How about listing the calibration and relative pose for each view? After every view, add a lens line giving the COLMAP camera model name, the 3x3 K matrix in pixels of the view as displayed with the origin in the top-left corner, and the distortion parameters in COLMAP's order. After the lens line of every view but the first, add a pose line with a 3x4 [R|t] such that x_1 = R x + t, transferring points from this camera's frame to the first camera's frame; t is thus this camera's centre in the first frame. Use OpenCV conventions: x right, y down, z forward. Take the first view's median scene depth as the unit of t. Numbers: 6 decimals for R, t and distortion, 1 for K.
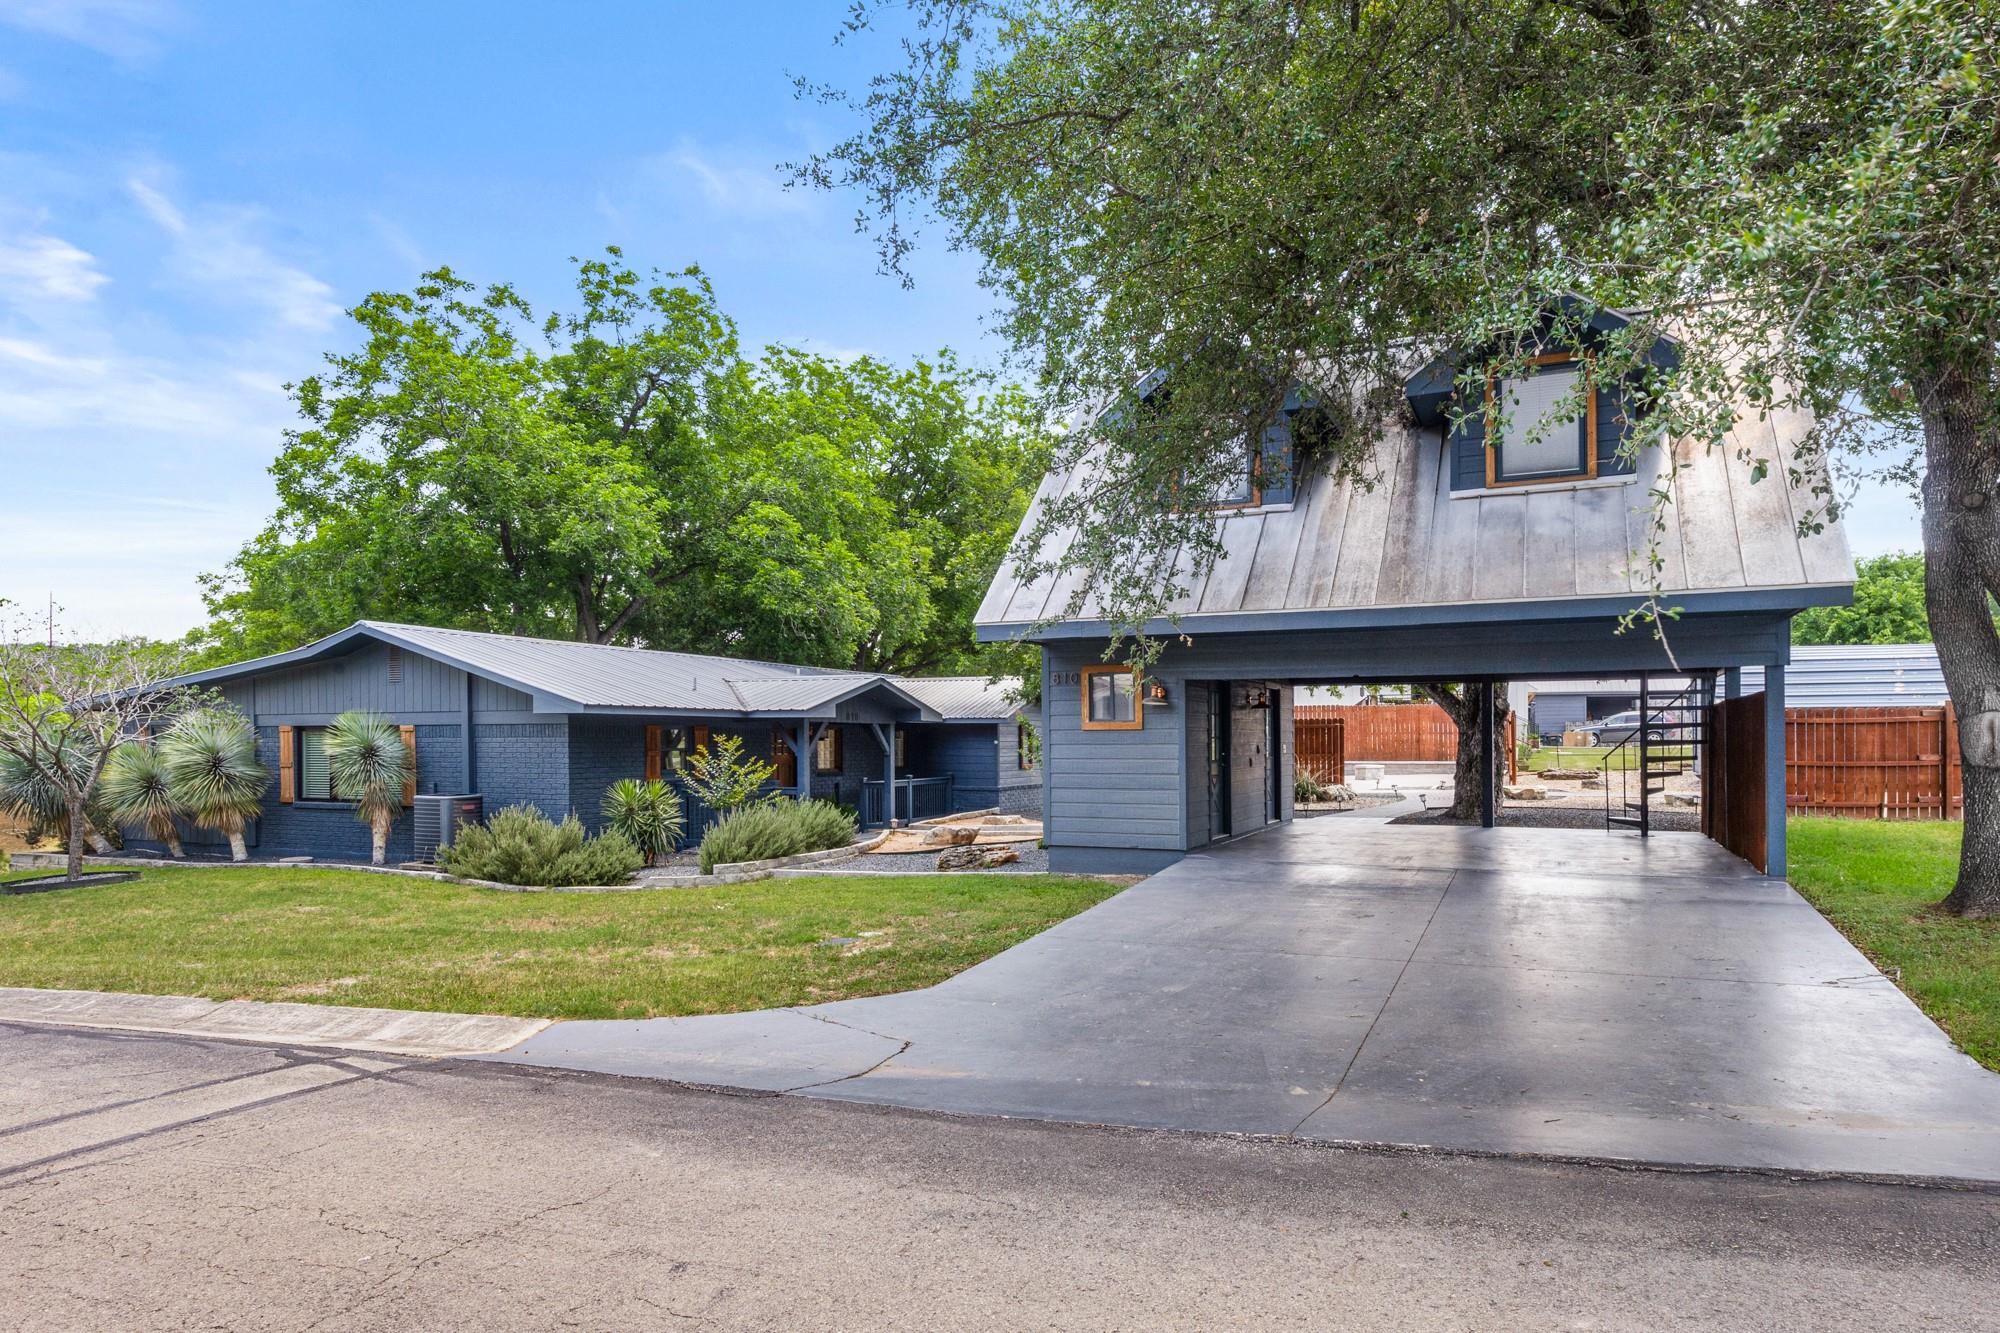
lens RADIAL K [[1156.9, 0, 995.2], [0, 1156.9, 721.4], [0, 0, 1]] dist [0.035126, 0.000314]
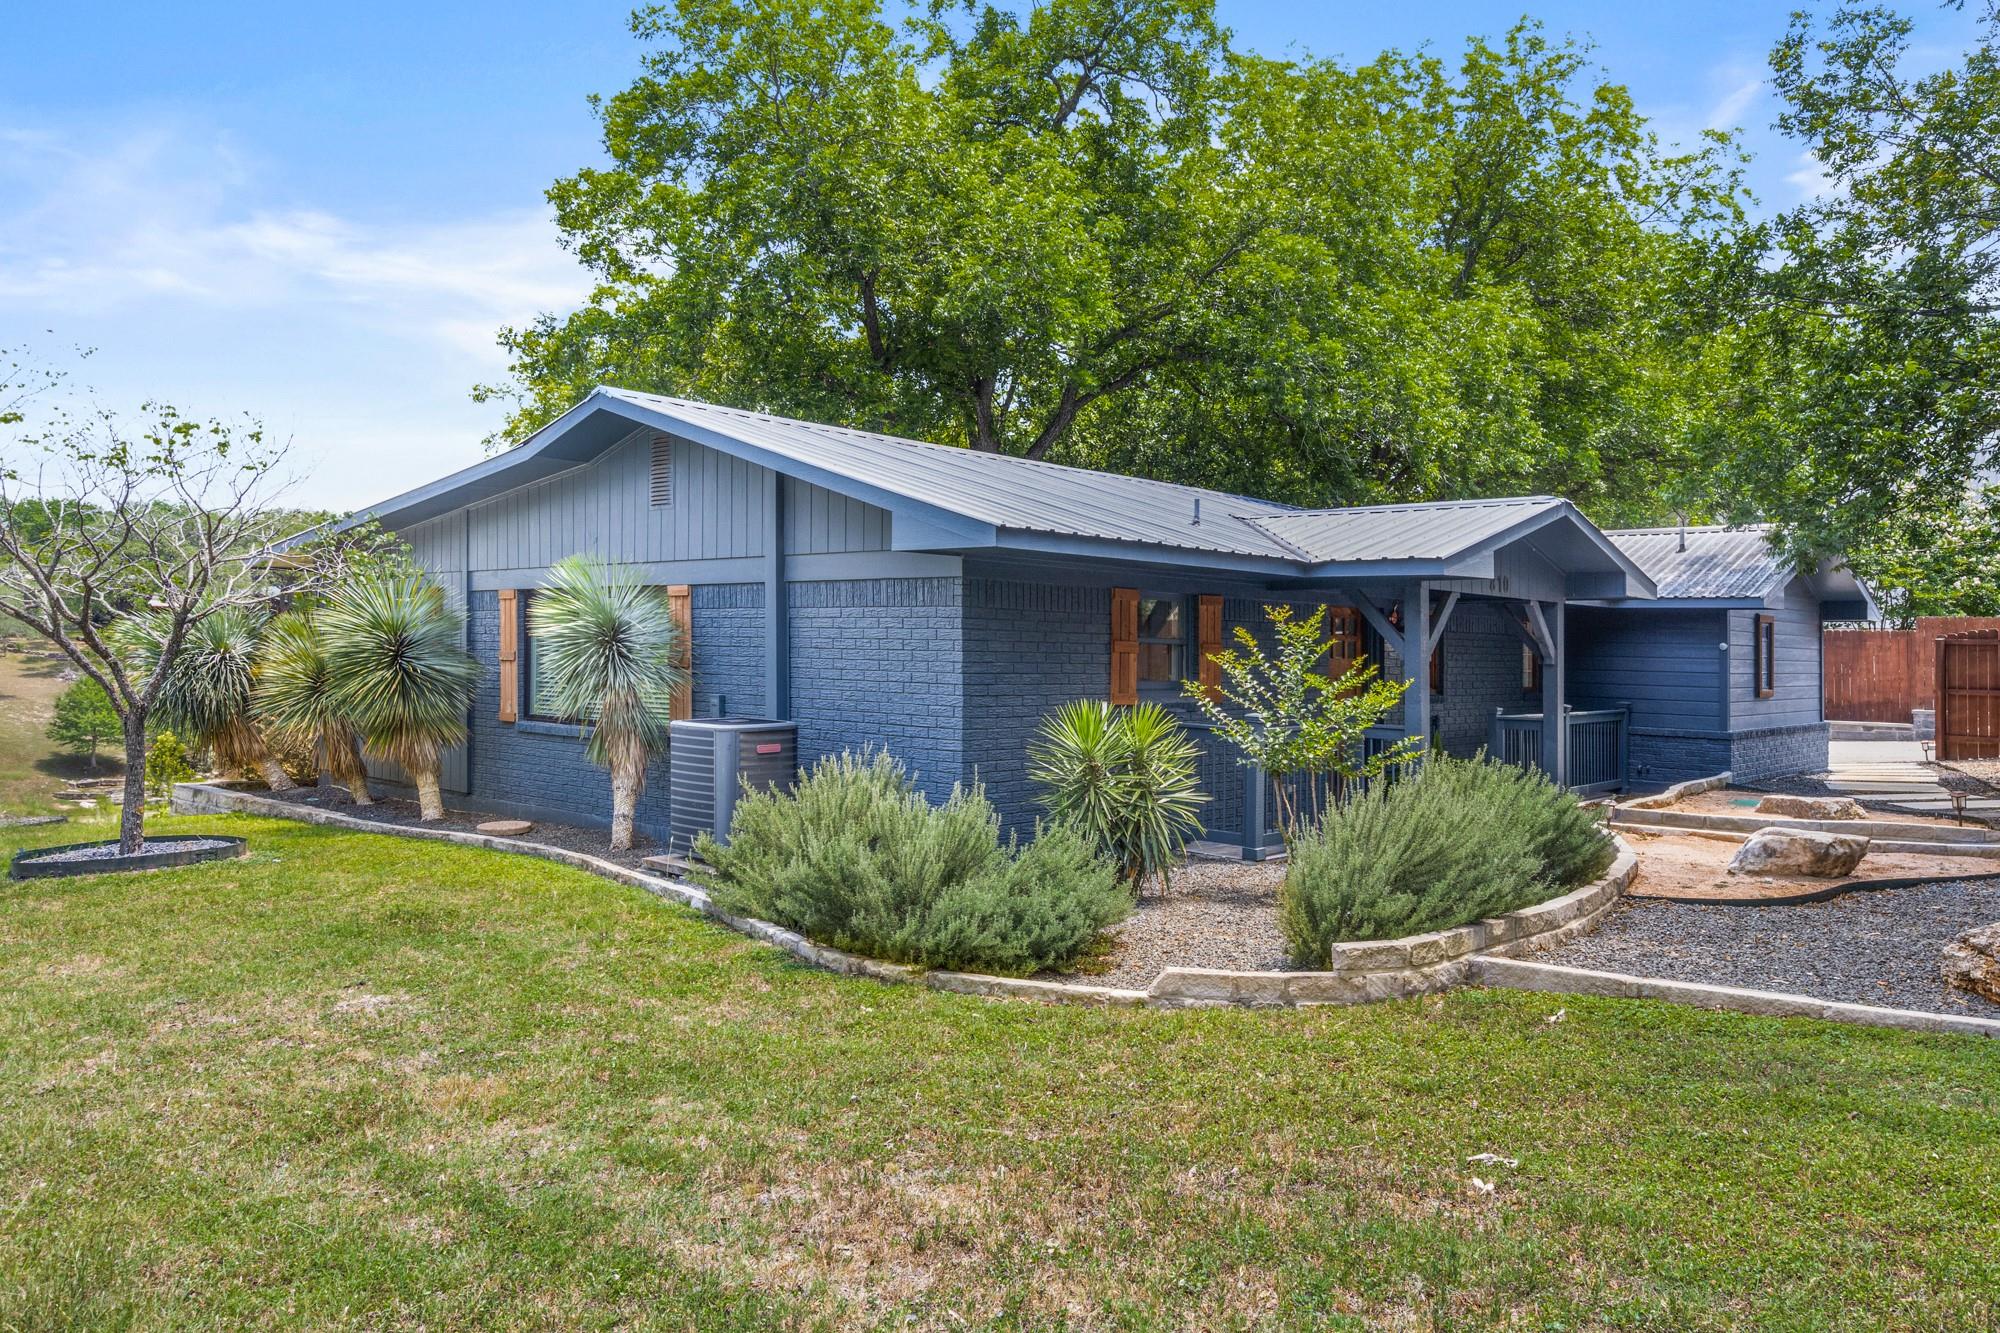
lens RADIAL K [[1337.2, 0, 1000.0], [0, 1337.2, 666.5], [0, 0, 1]] dist [-0.001109, -0.000071]
pose [[0.949675, 0.020707, -0.312551, -0.182220], [-0.012649, 0.999534, 0.027787, 0.022347], [0.312981, -0.022435, 0.949494, 0.488218]]
